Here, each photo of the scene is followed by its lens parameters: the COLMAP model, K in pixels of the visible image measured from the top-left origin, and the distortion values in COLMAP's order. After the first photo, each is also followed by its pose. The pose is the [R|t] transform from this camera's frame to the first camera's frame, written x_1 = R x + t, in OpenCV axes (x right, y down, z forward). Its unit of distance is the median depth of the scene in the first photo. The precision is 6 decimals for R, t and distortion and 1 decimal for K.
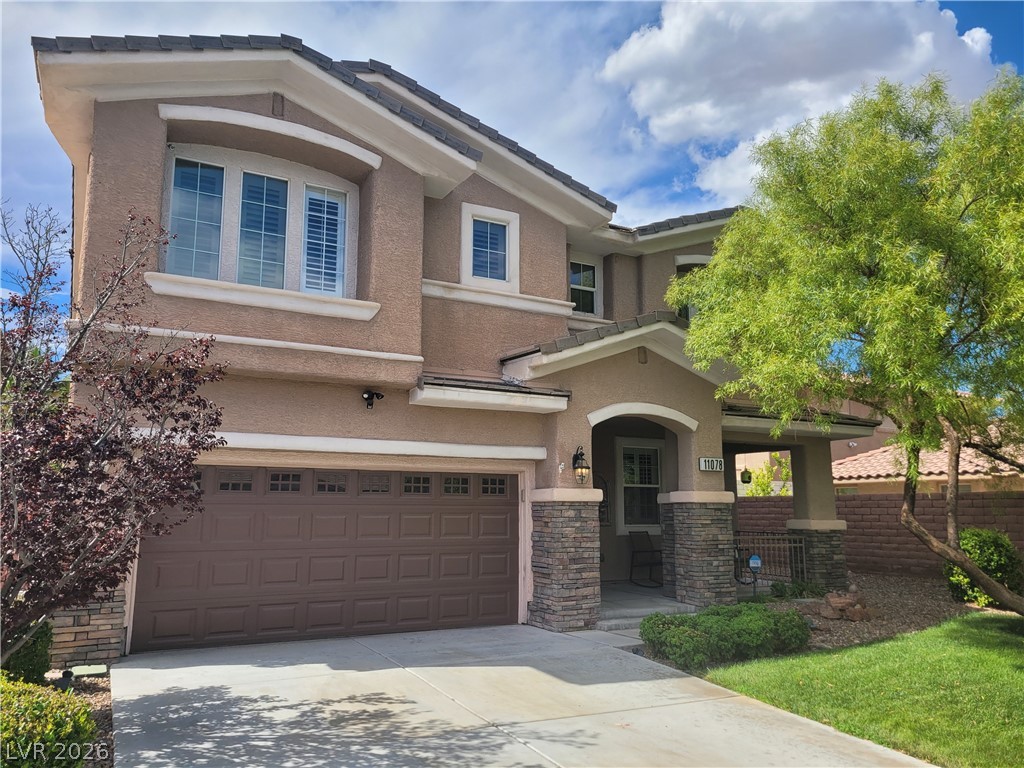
lens RADIAL K [[769.4, 0, 504.0], [0, 769.4, 385.4], [0, 0, 1]] dist [0.056252, -0.034645]
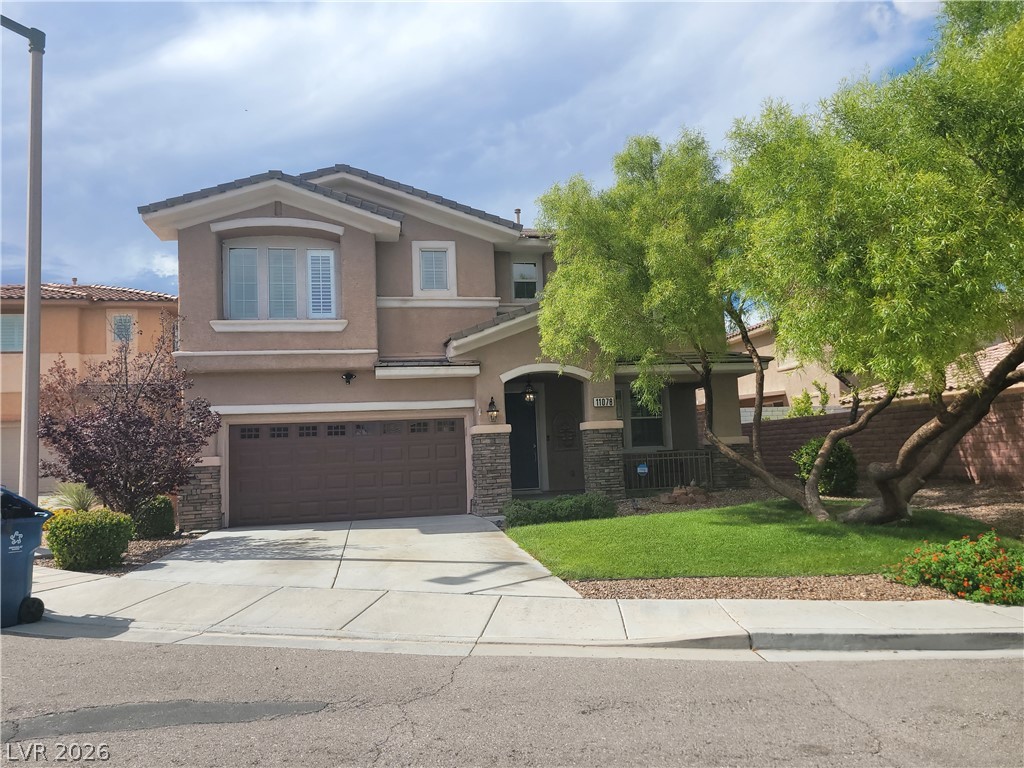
lens RADIAL K [[769.4, 0, 508.8], [0, 769.4, 382.4], [0, 0, 1]] dist [0.056252, -0.034645]
pose [[0.951735, -0.073912, -0.297889, 0.582043], [0.094187, 0.994074, 0.054275, -0.027938], [0.292113, -0.079713, 0.953056, -0.425276]]
